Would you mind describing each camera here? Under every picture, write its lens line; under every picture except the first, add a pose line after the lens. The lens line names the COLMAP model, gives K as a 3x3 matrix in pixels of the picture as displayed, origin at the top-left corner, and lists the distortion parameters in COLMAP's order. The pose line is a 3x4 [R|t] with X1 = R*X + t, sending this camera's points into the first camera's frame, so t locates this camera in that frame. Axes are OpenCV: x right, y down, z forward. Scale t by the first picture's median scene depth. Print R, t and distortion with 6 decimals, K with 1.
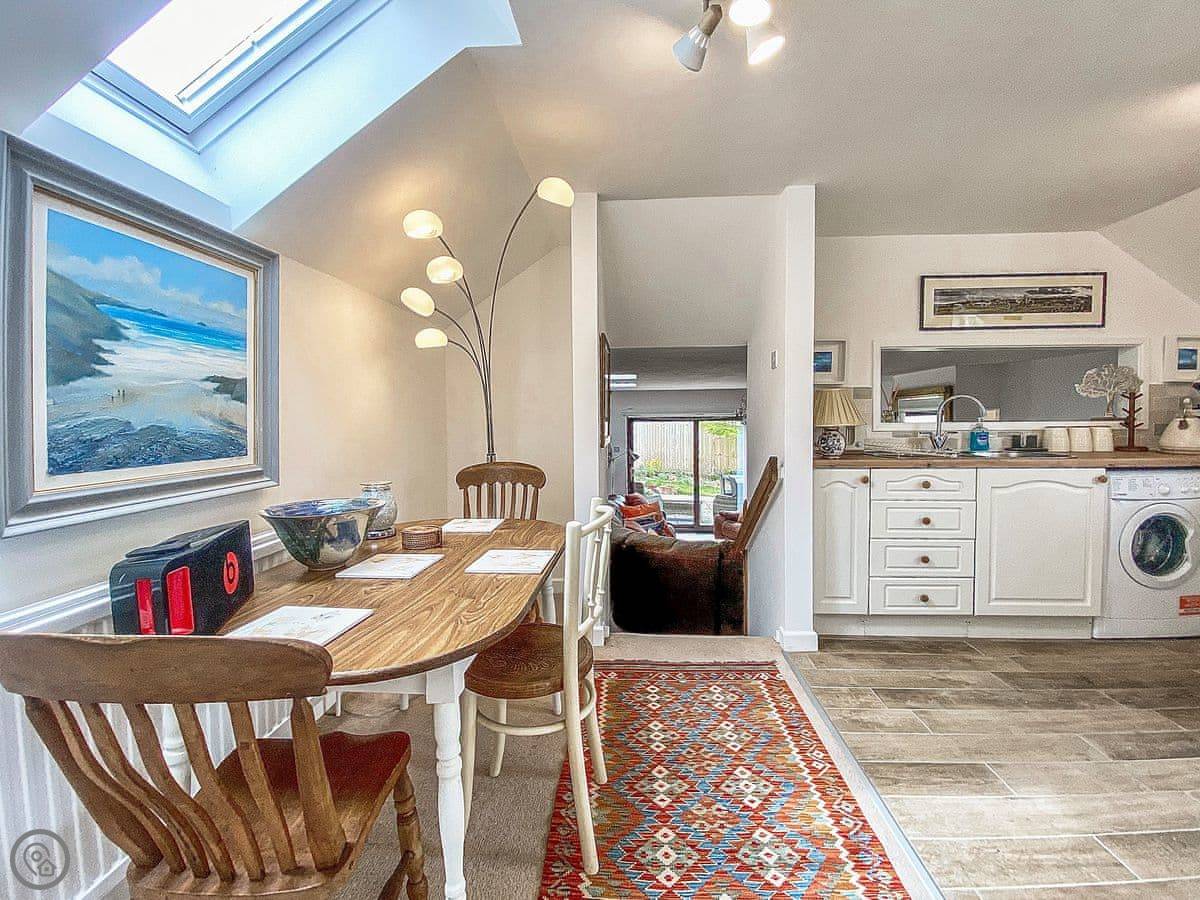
lens RADIAL K [[516.1, 0, 604.2], [0, 516.1, 442.5], [0, 0, 1]] dist [-0.005048, -0.003474]
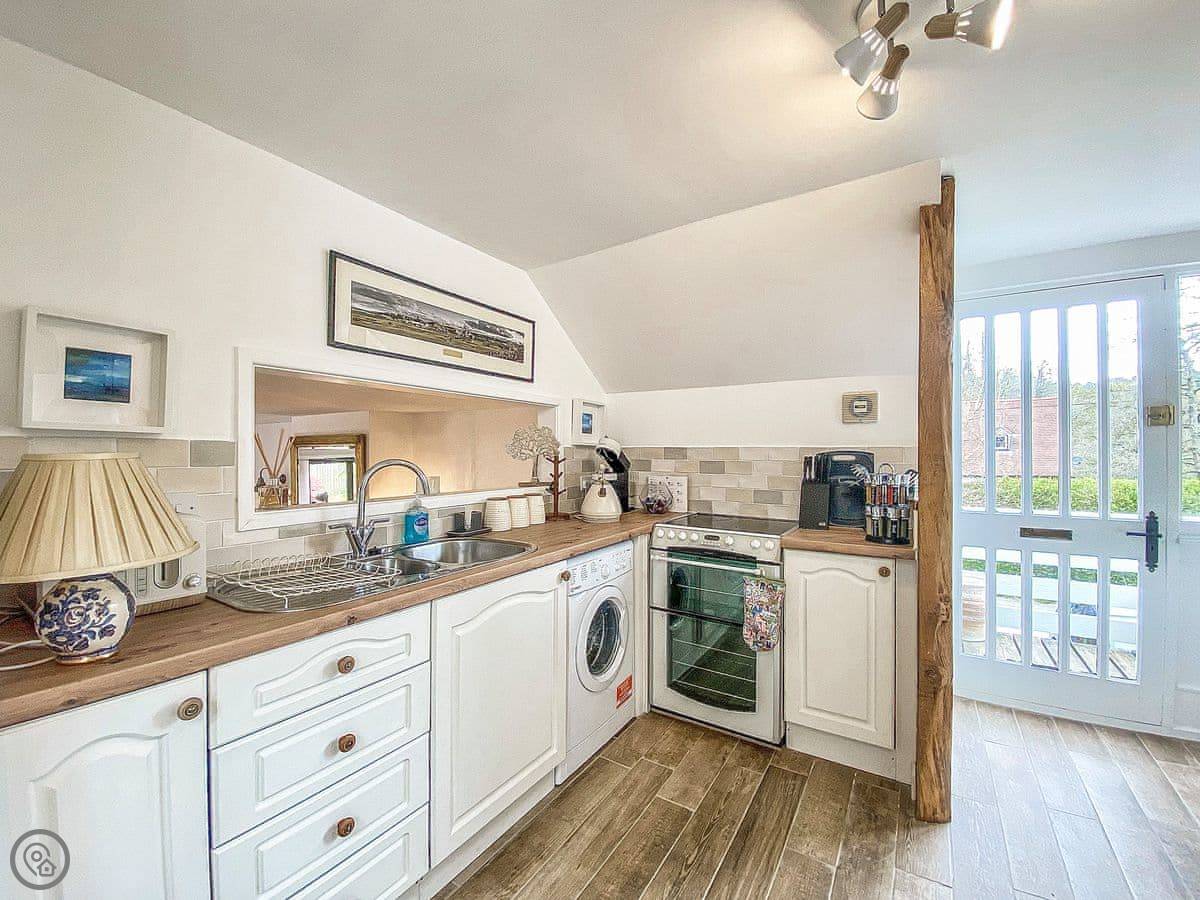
lens RADIAL K [[516.1, 0, 625.4], [0, 516.1, 447.9], [0, 0, 1]] dist [-0.005048, -0.003474]
pose [[0.474654, 0.018925, 0.879969, 0.268882], [0.028912, 0.998894, -0.037078, -0.073717], [-0.879697, 0.043041, 0.473582, 0.442842]]
